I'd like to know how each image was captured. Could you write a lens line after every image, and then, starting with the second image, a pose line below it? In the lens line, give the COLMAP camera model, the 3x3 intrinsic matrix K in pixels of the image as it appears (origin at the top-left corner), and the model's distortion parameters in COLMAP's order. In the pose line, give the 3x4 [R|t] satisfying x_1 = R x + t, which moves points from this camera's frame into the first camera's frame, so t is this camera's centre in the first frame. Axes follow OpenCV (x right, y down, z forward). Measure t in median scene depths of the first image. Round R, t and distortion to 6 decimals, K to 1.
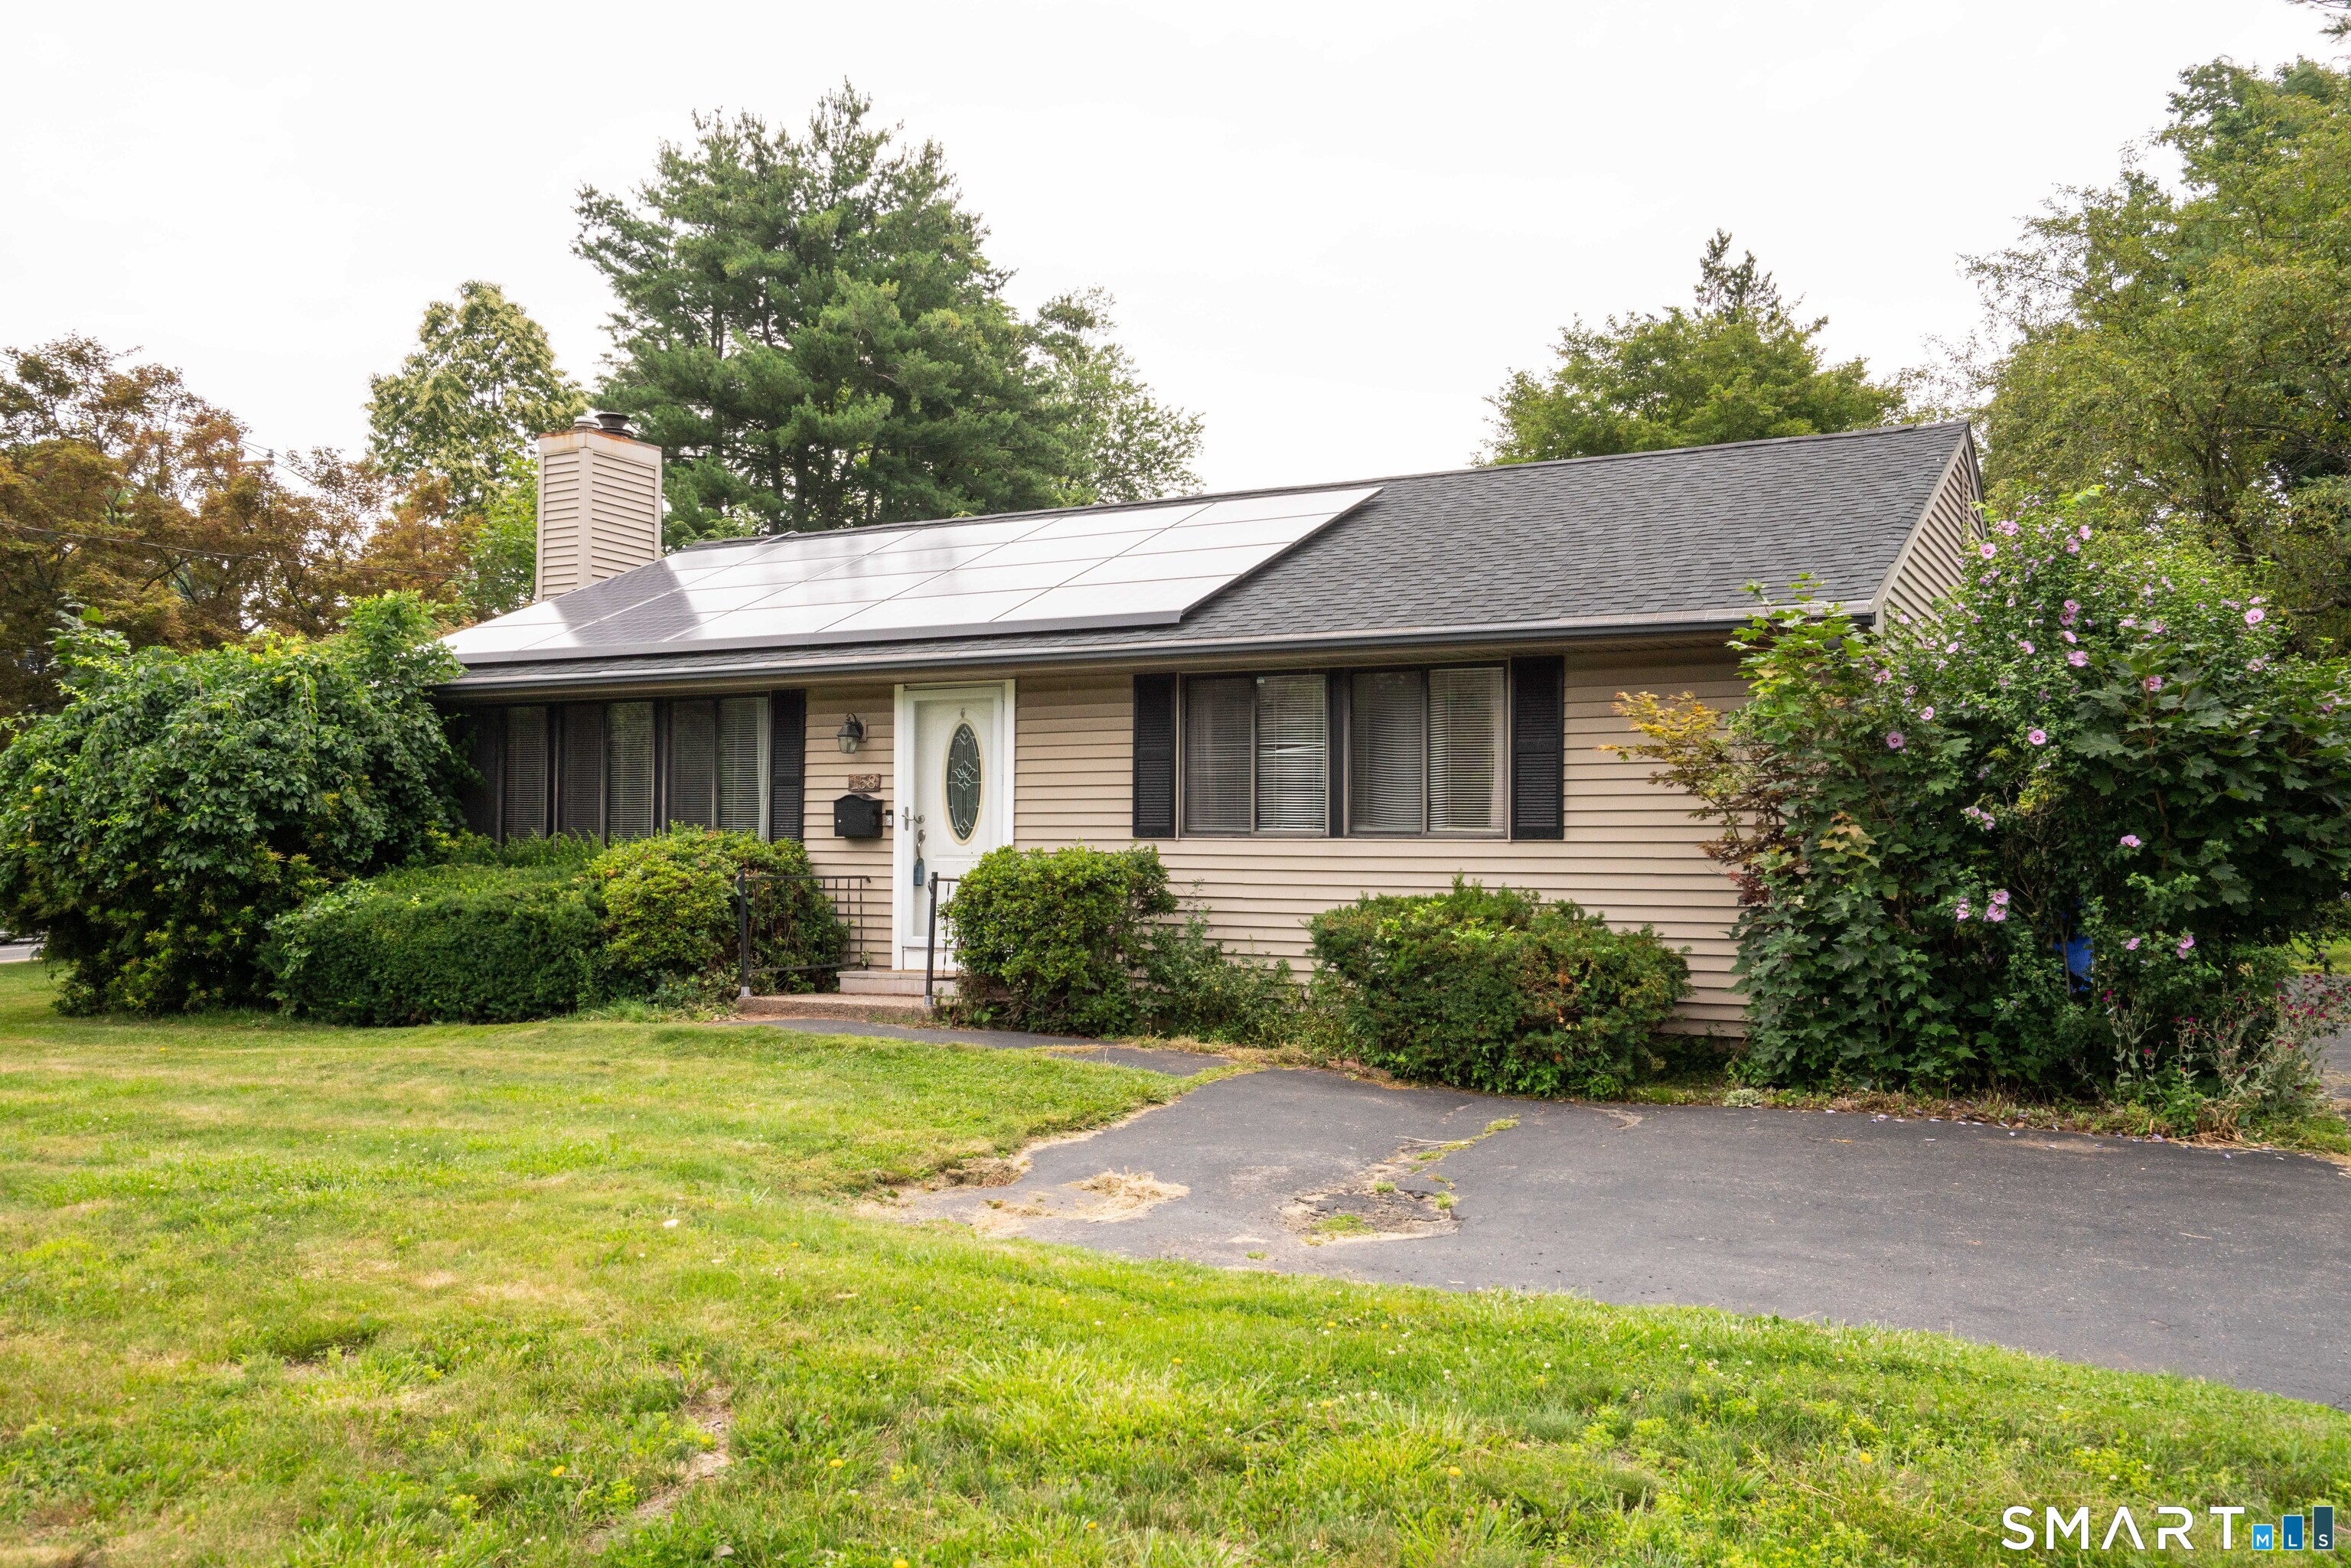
lens RADIAL K [[1840.2, 0, 1173.8], [0, 1840.2, 731.7], [0, 0, 1]] dist [-0.001732, 0.076352]
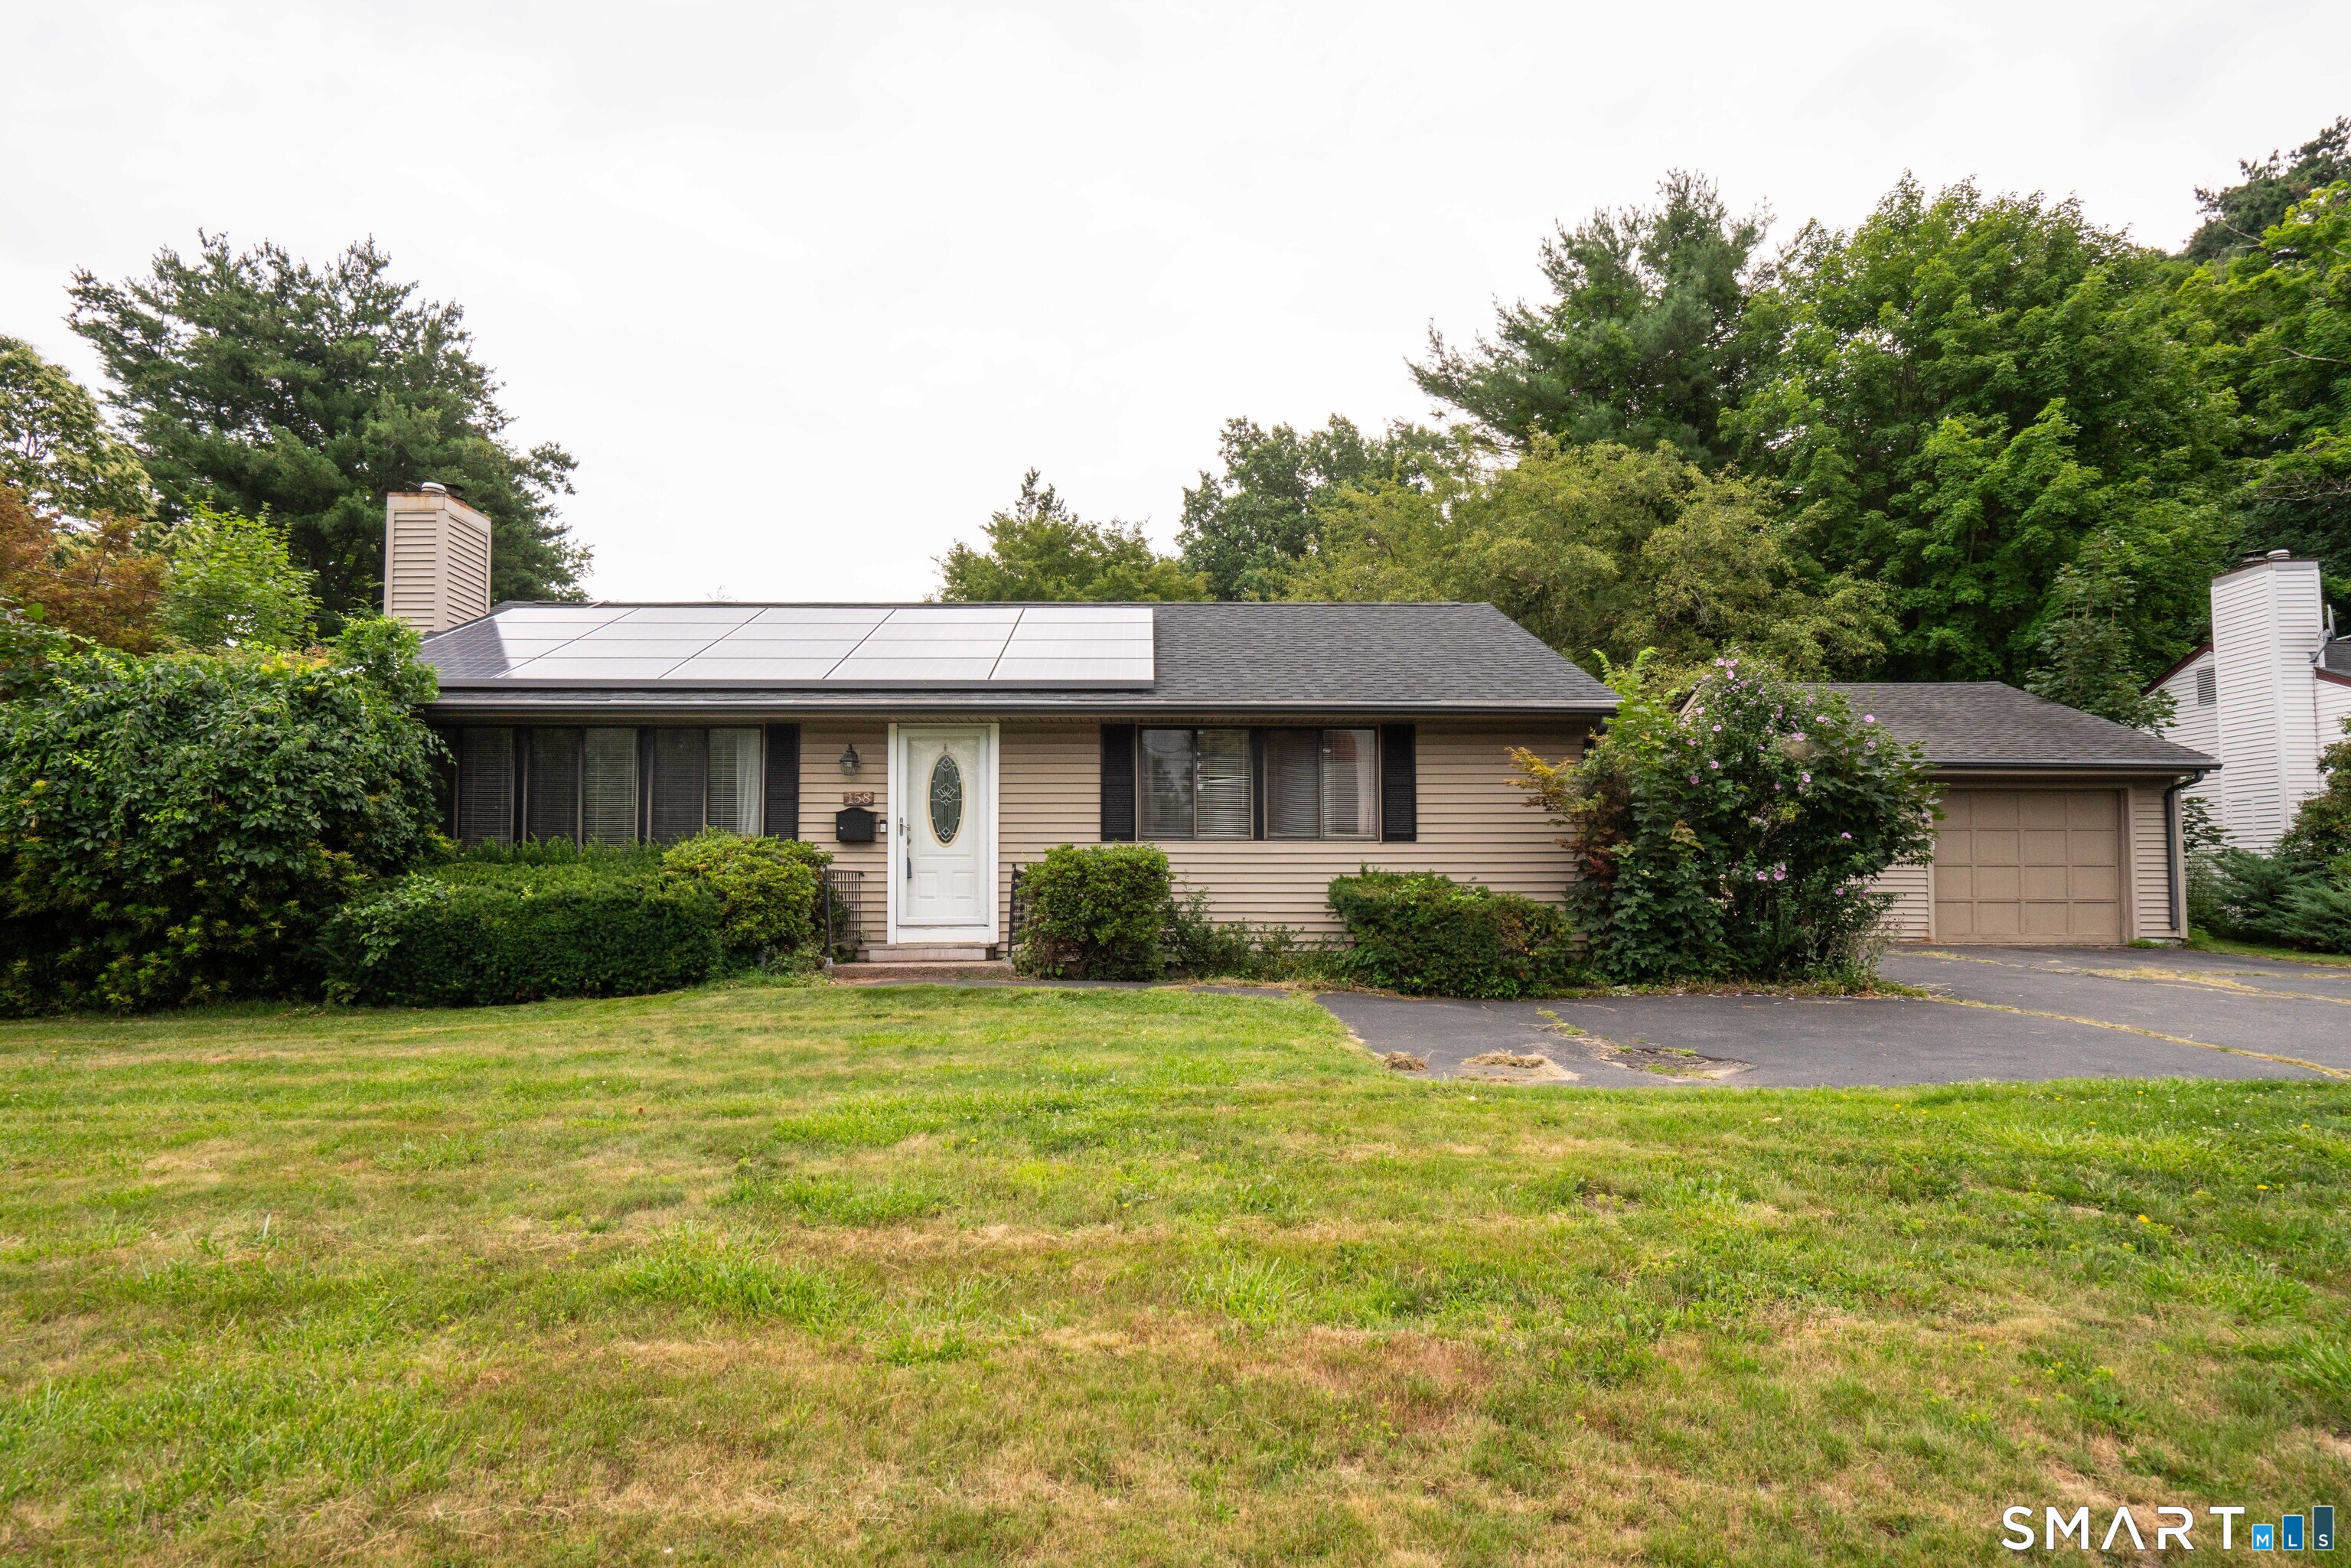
lens RADIAL K [[1242.1, 0, 1175.5], [0, 1242.1, 784.0], [0, 0, 1]] dist [-0.026986, 0.033786]
pose [[0.878639, 0.029610, 0.476568, -0.392644], [-0.025411, 0.999561, -0.015254, 0.025616], [-0.476810, 0.001293, 0.879005, 0.138994]]
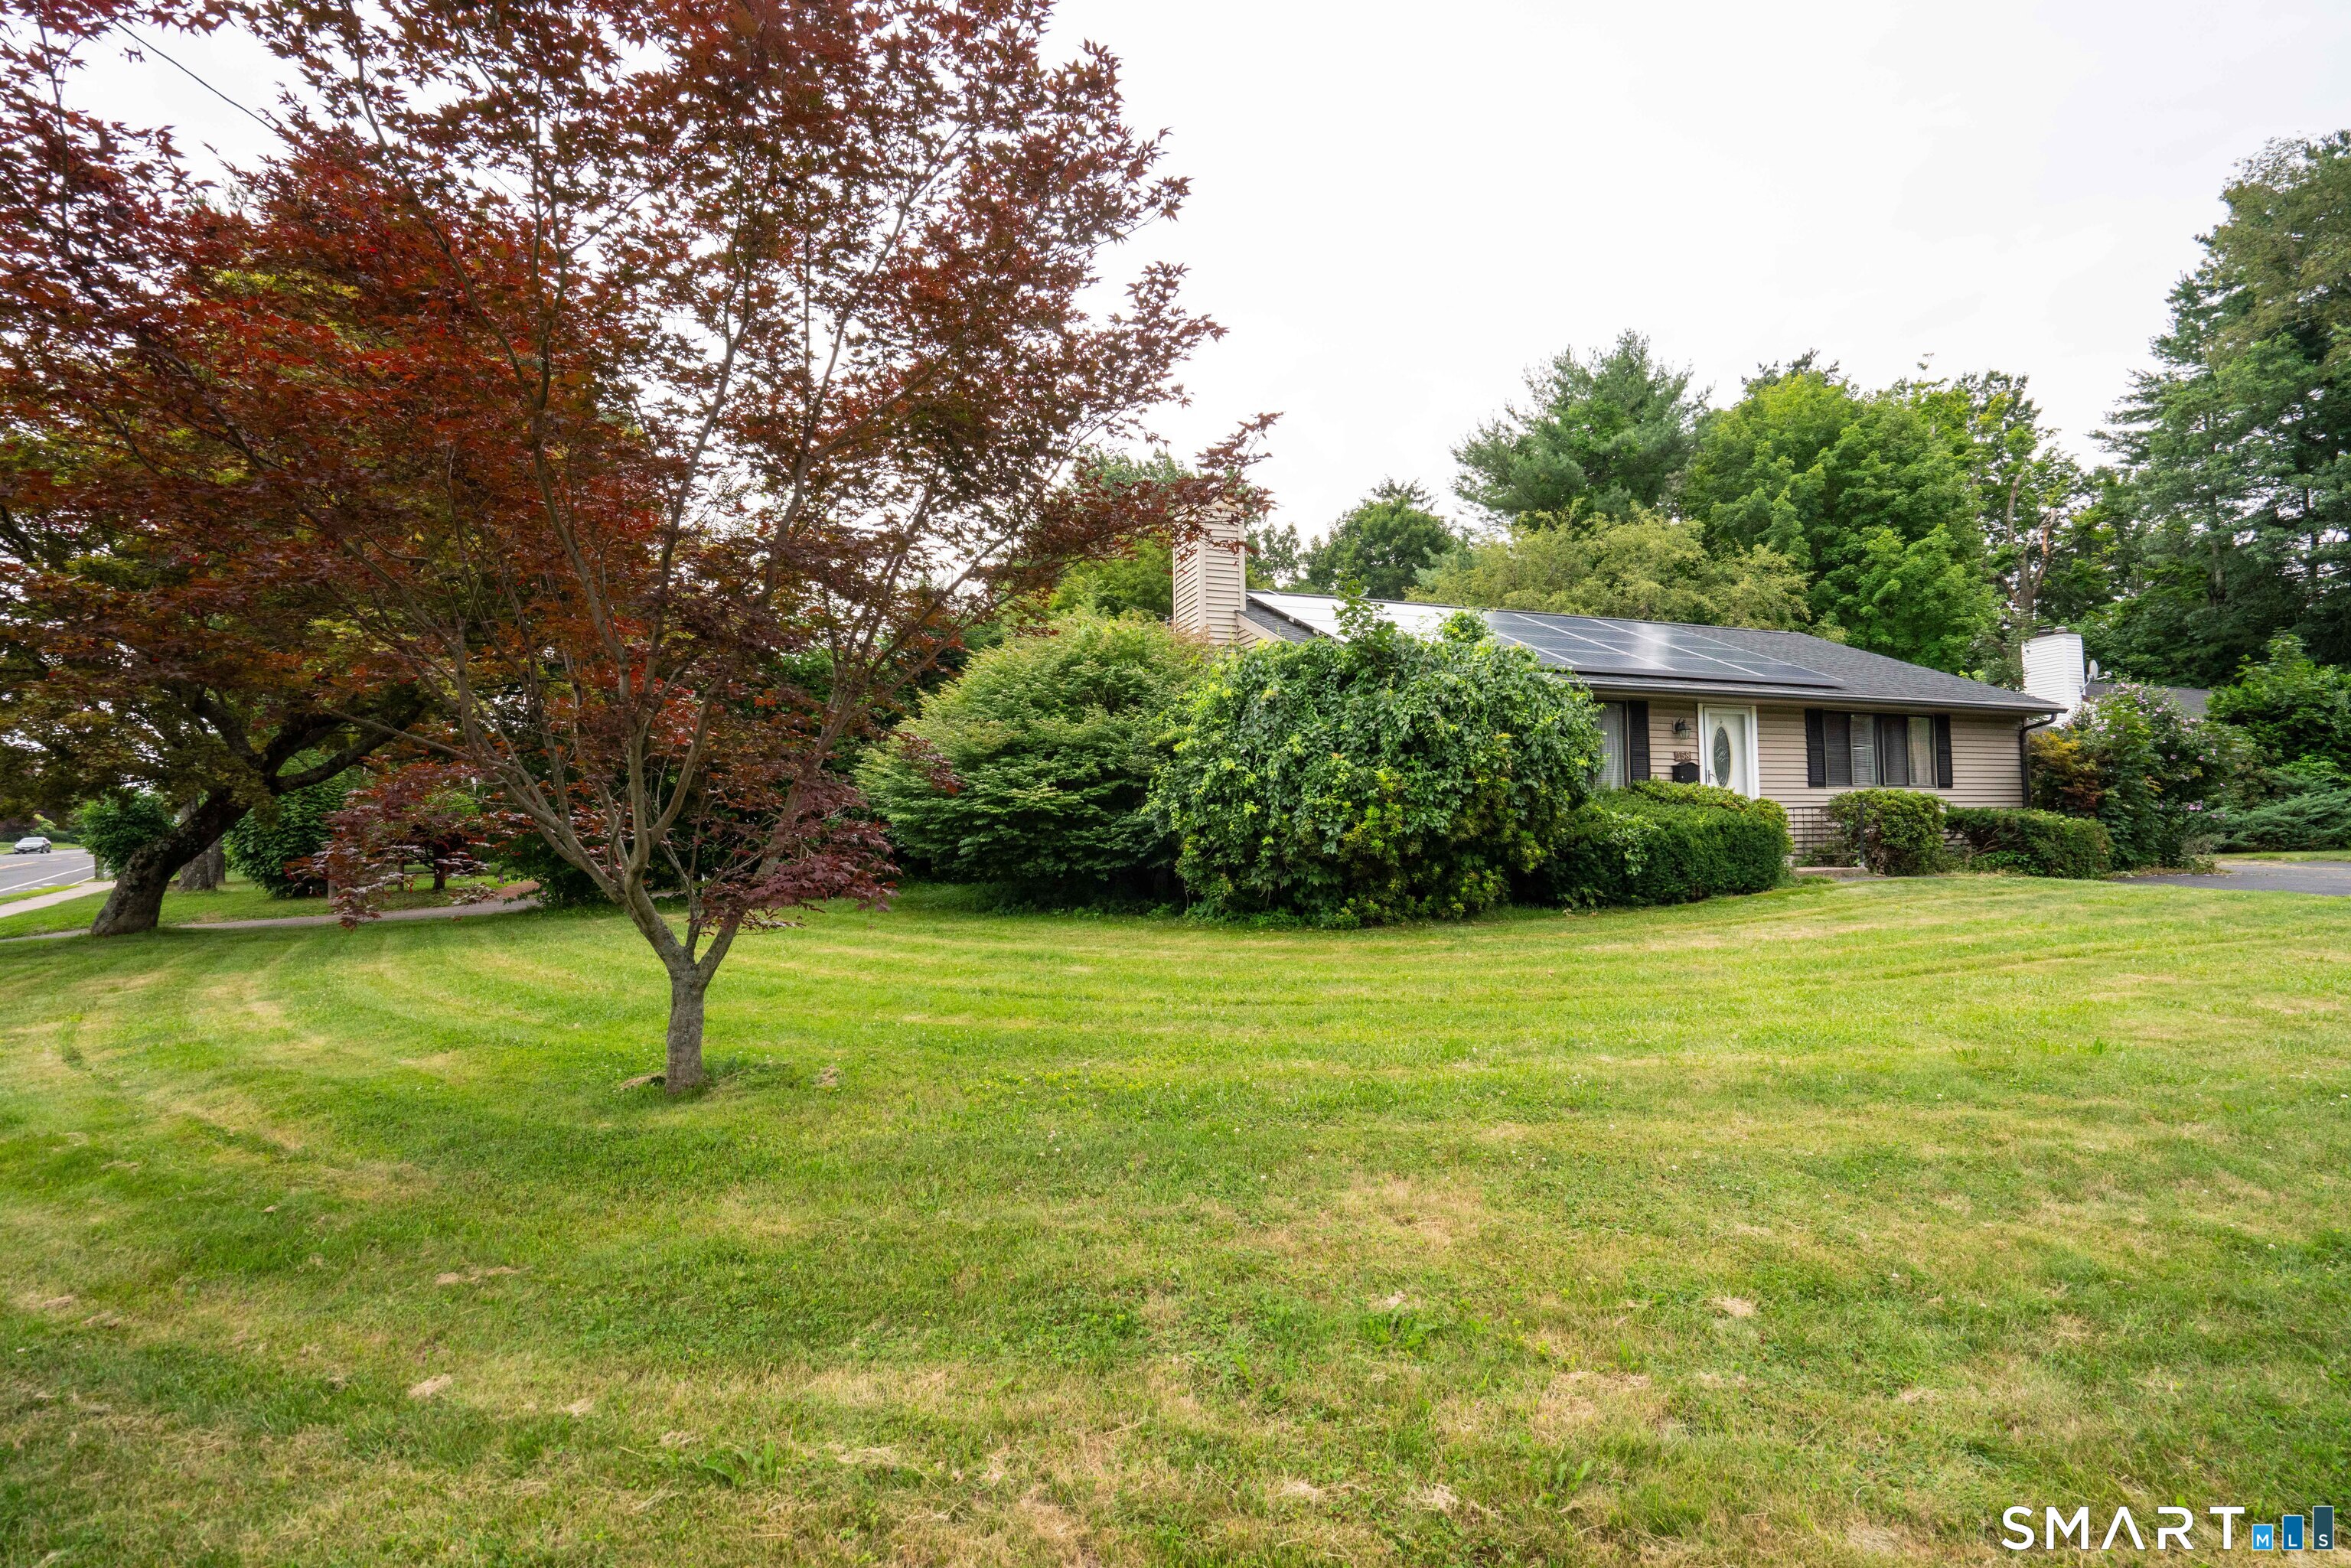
lens RADIAL K [[1025.9, 0, 1175.5], [0, 1025.9, 784.0], [0, 0, 1]] dist [-0.000029, -0.000004]
pose [[0.659887, 0.018960, 0.751126, -1.268457], [-0.036349, 0.999317, 0.006708, 0.067440], [-0.750485, -0.031729, 0.660125, 0.722577]]
